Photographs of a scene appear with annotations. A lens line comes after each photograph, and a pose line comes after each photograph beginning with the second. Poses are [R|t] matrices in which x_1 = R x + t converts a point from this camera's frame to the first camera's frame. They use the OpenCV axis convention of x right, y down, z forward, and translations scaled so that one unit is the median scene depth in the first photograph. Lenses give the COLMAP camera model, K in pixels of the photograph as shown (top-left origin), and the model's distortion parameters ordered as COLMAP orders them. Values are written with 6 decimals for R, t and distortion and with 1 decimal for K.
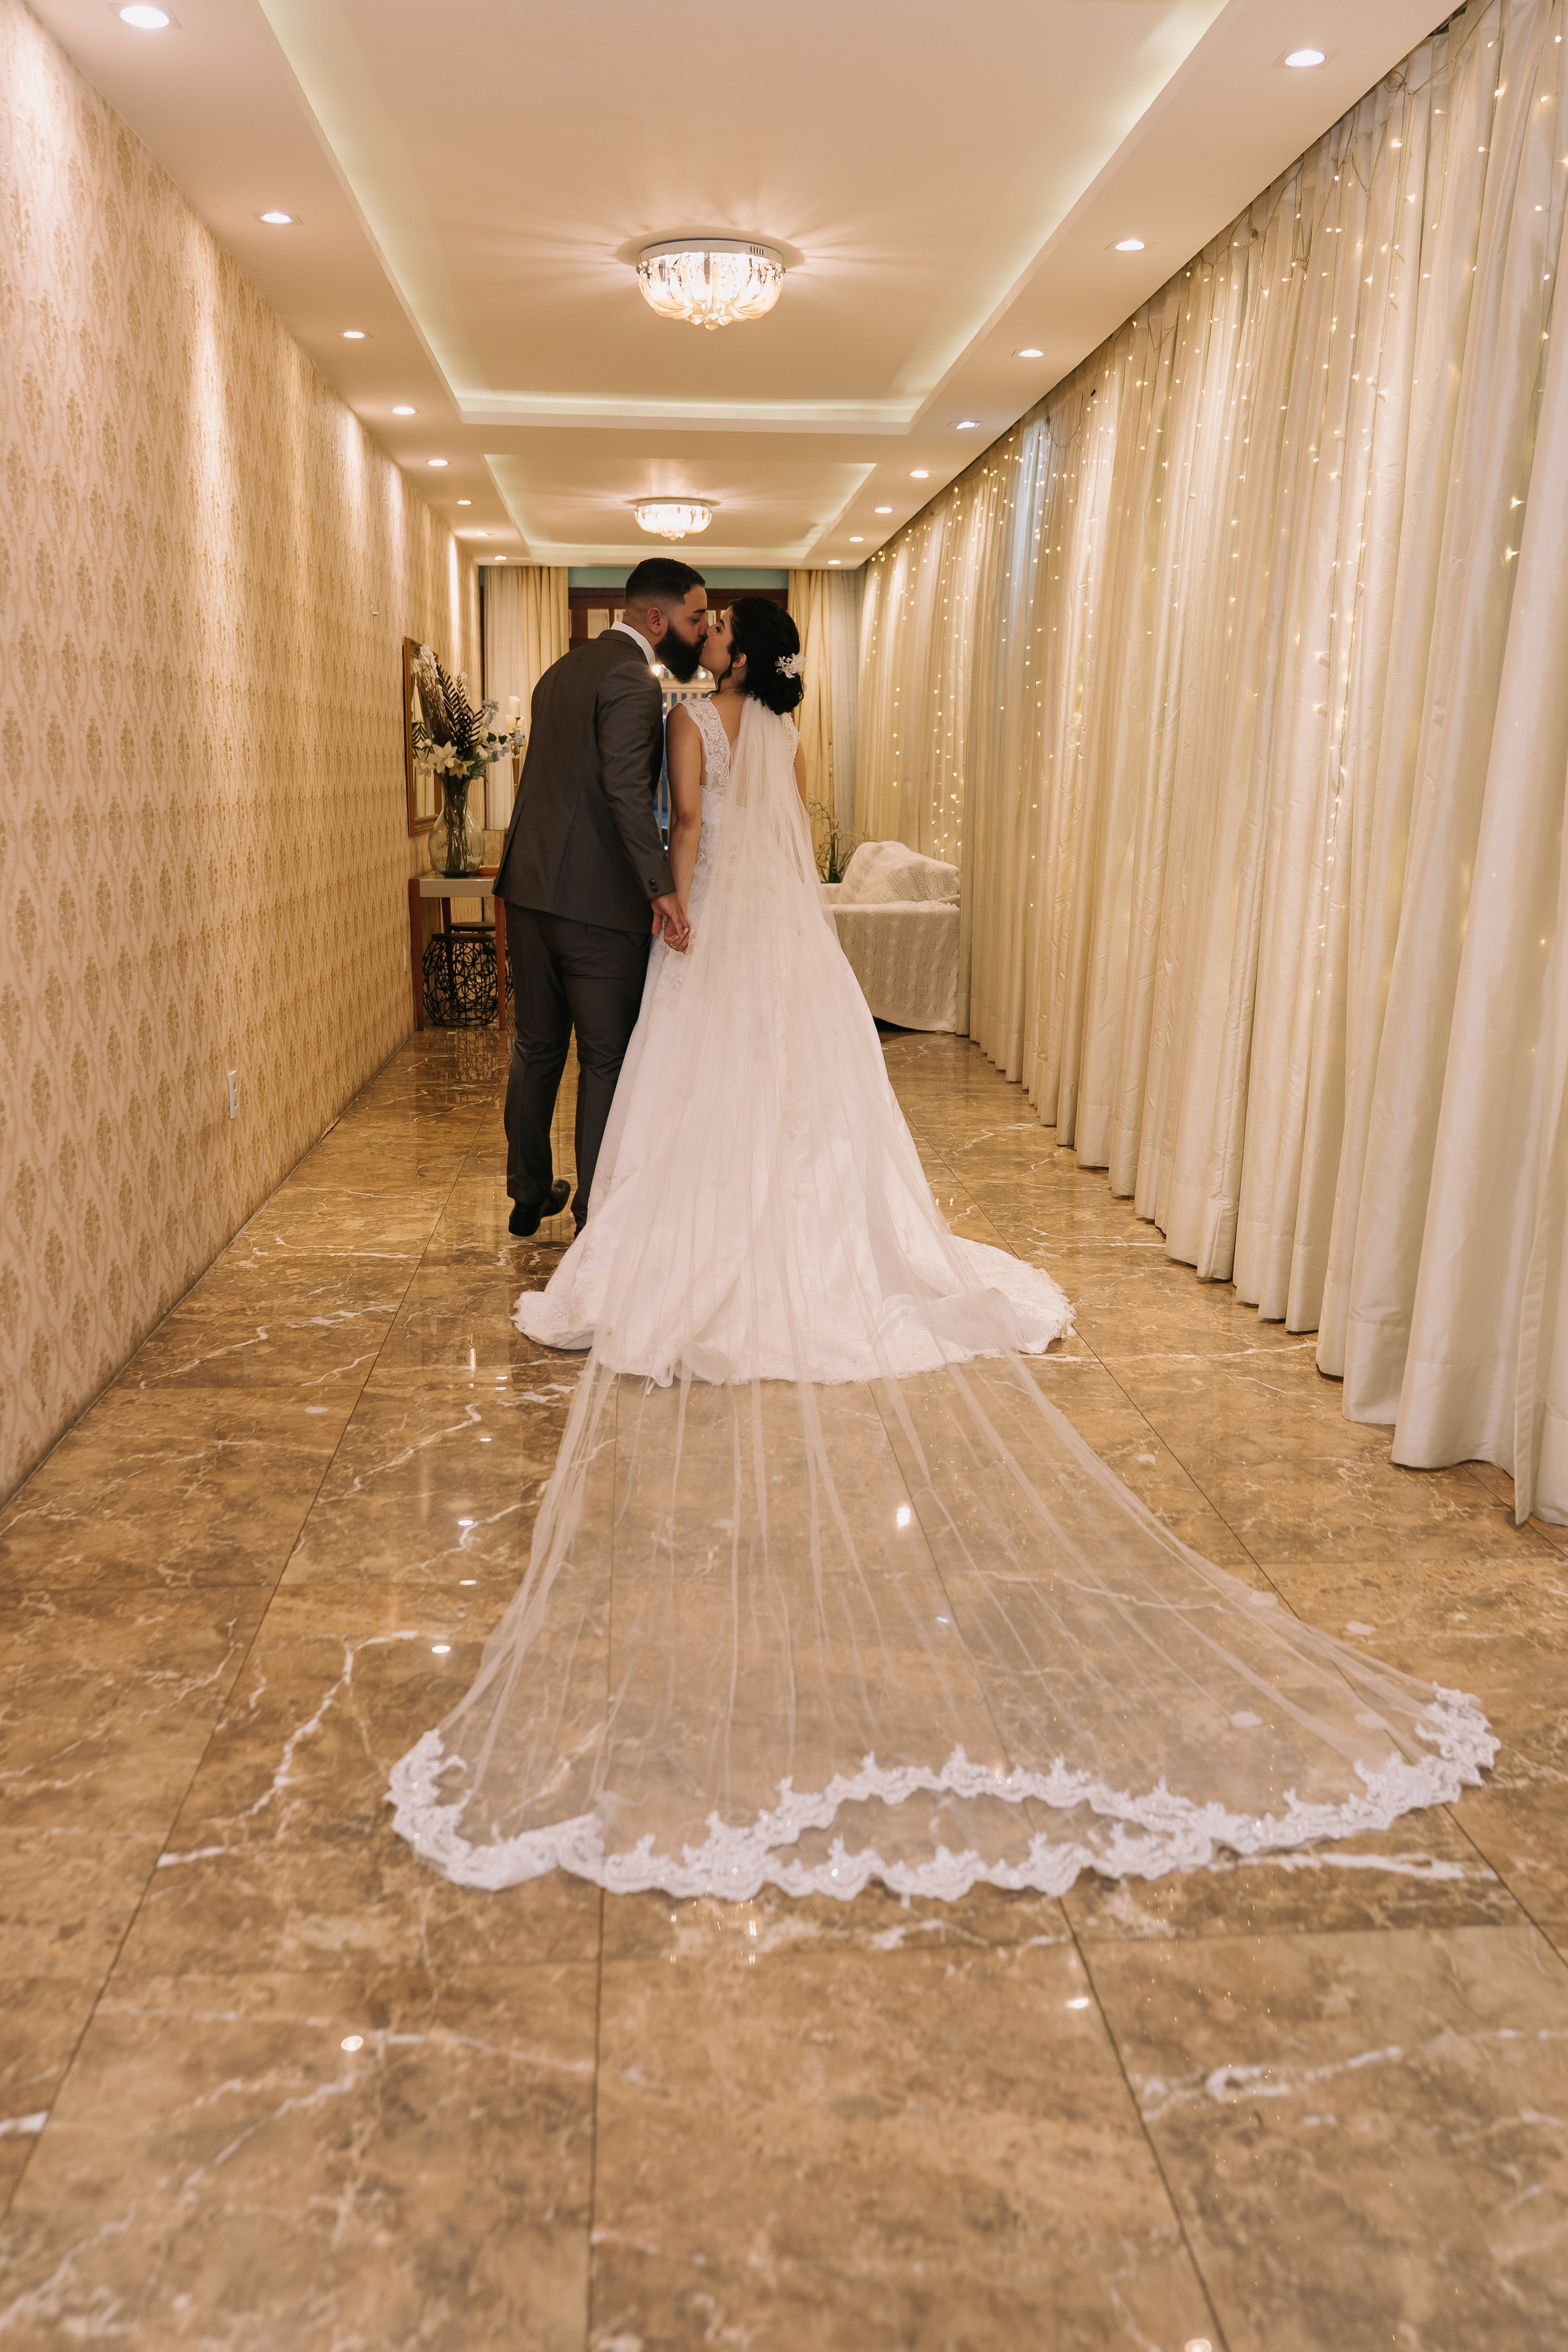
lens RADIAL K [[2055.0, 0, 783.8], [0, 2055.0, 1175.0], [0, 0, 1]] dist [0.003082, -0.011560]
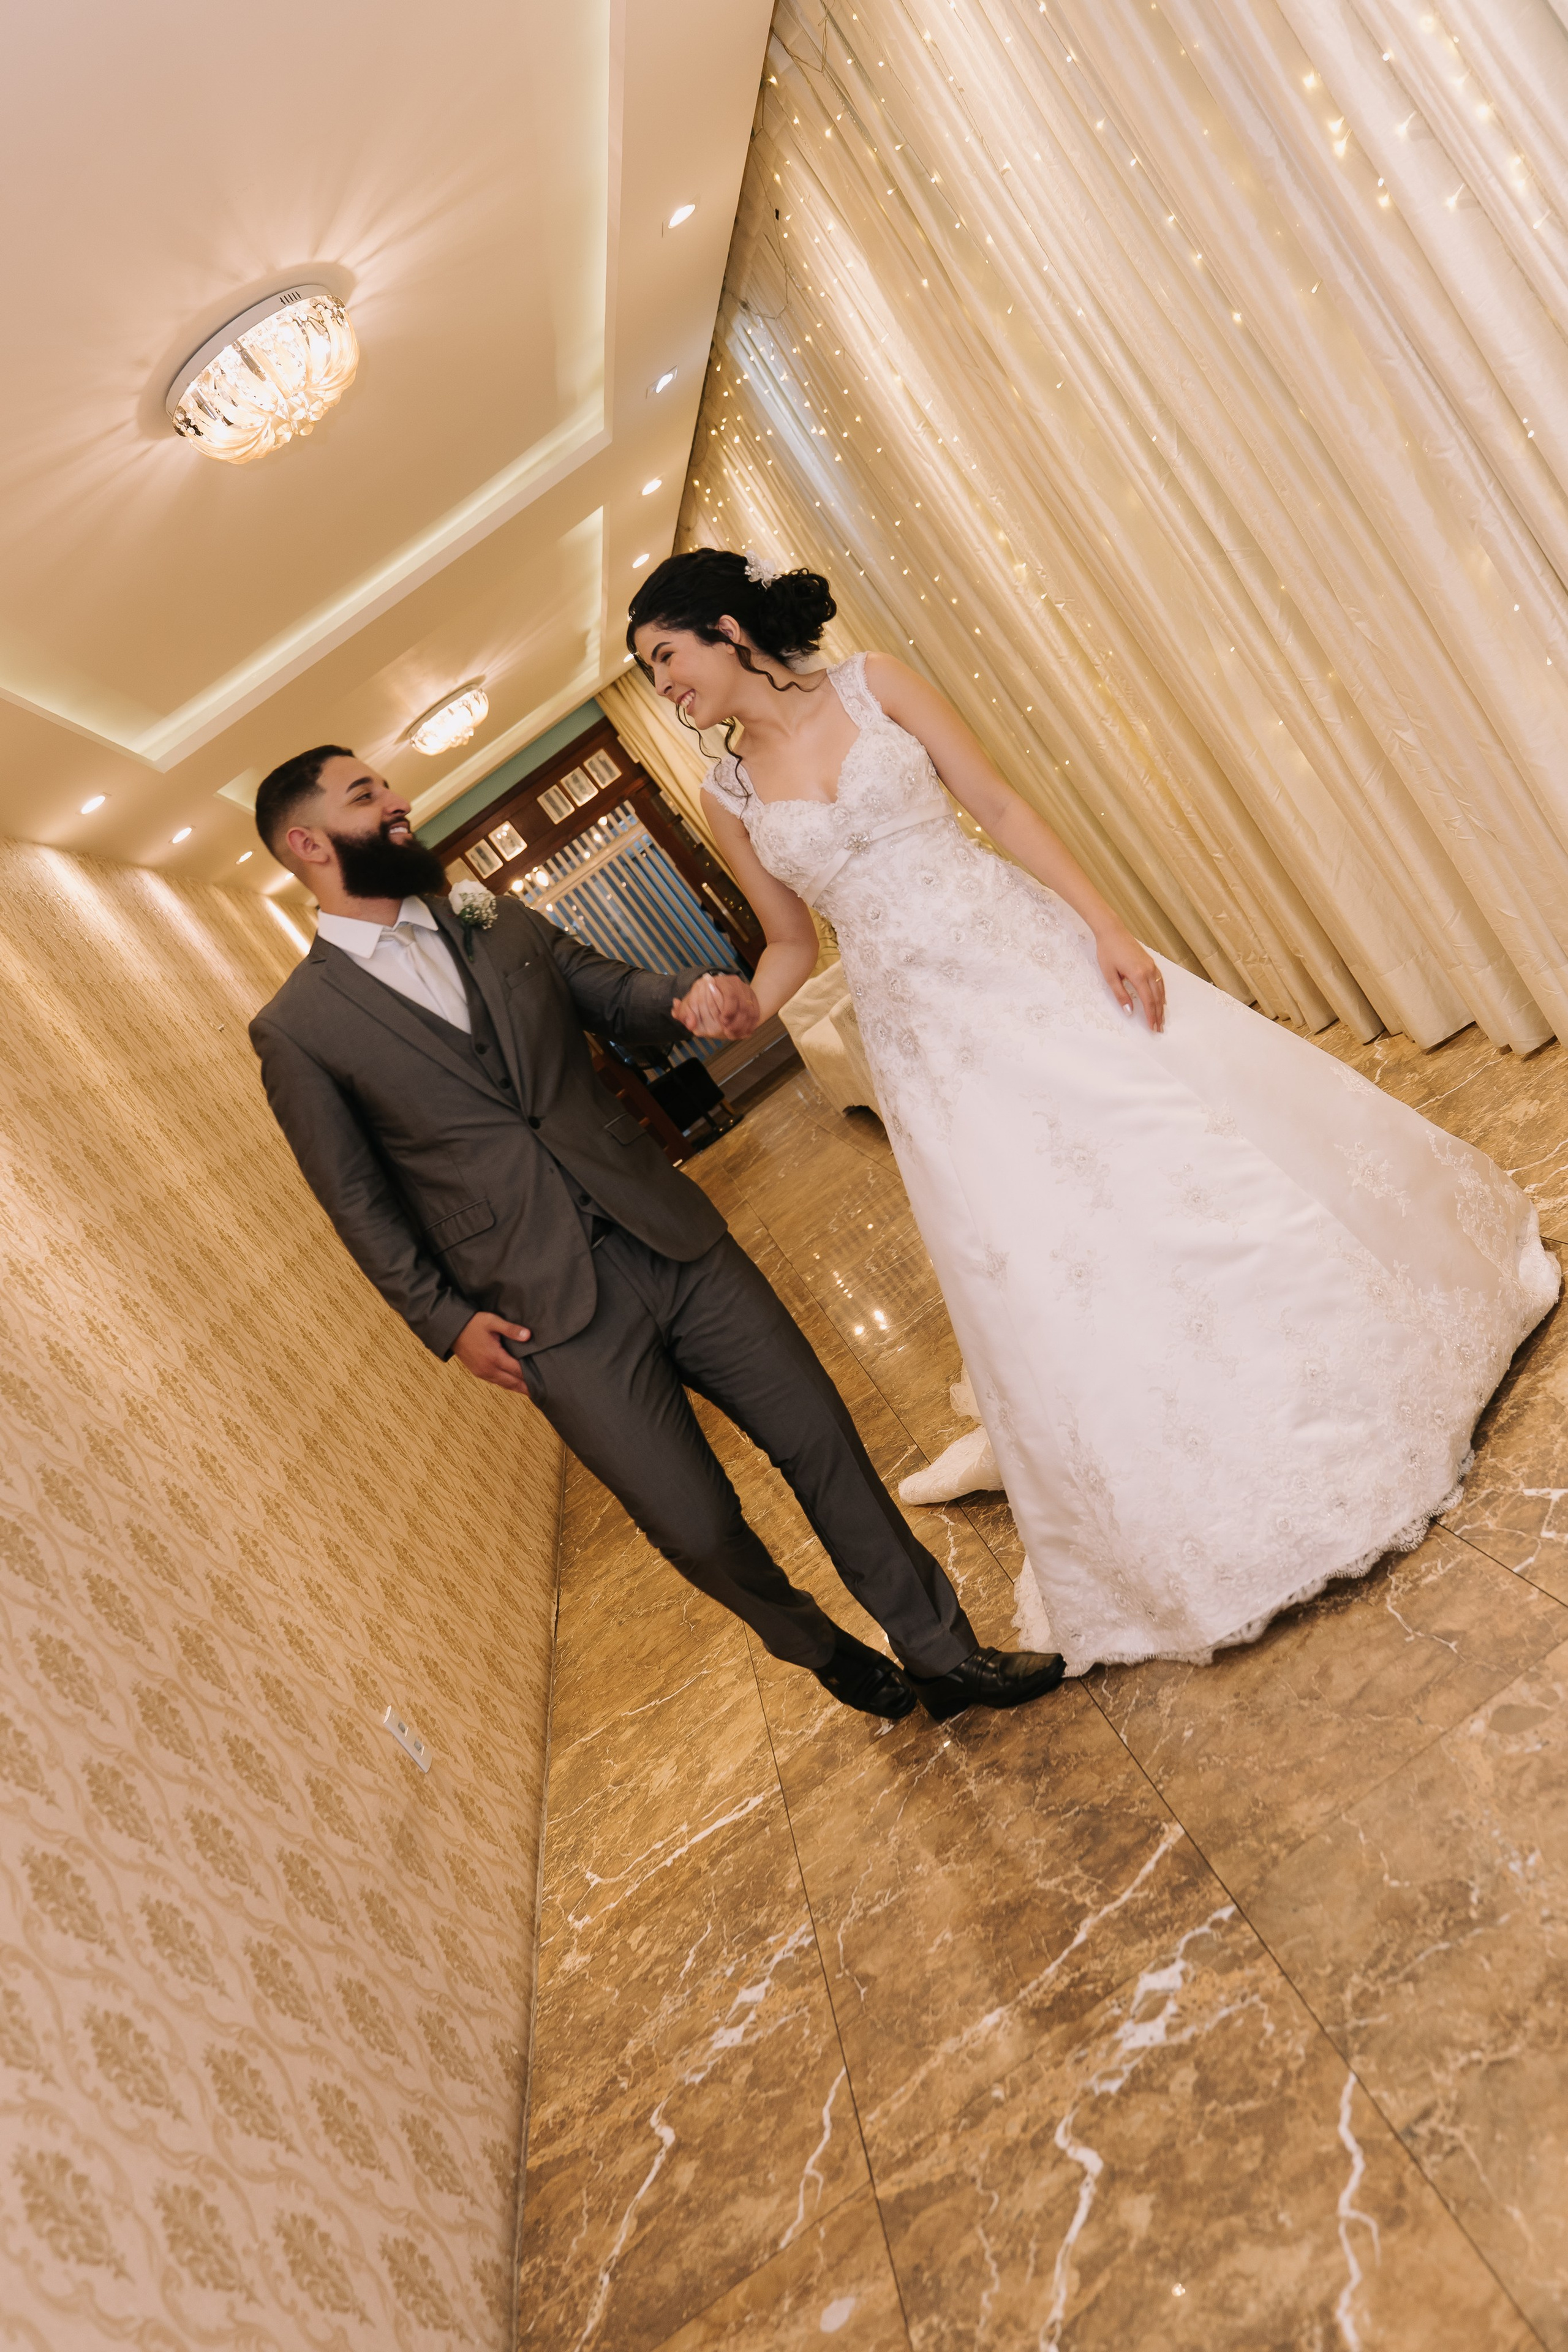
lens RADIAL K [[2055.0, 0, 784.9], [0, 2055.0, 1177.3], [0, 0, 1]] dist [0.003082, -0.011560]
pose [[0.795654, -0.603317, -0.054258, -0.018720], [0.600490, 0.797352, -0.060338, -0.057601], [0.079666, 0.015426, 0.996702, 0.274748]]
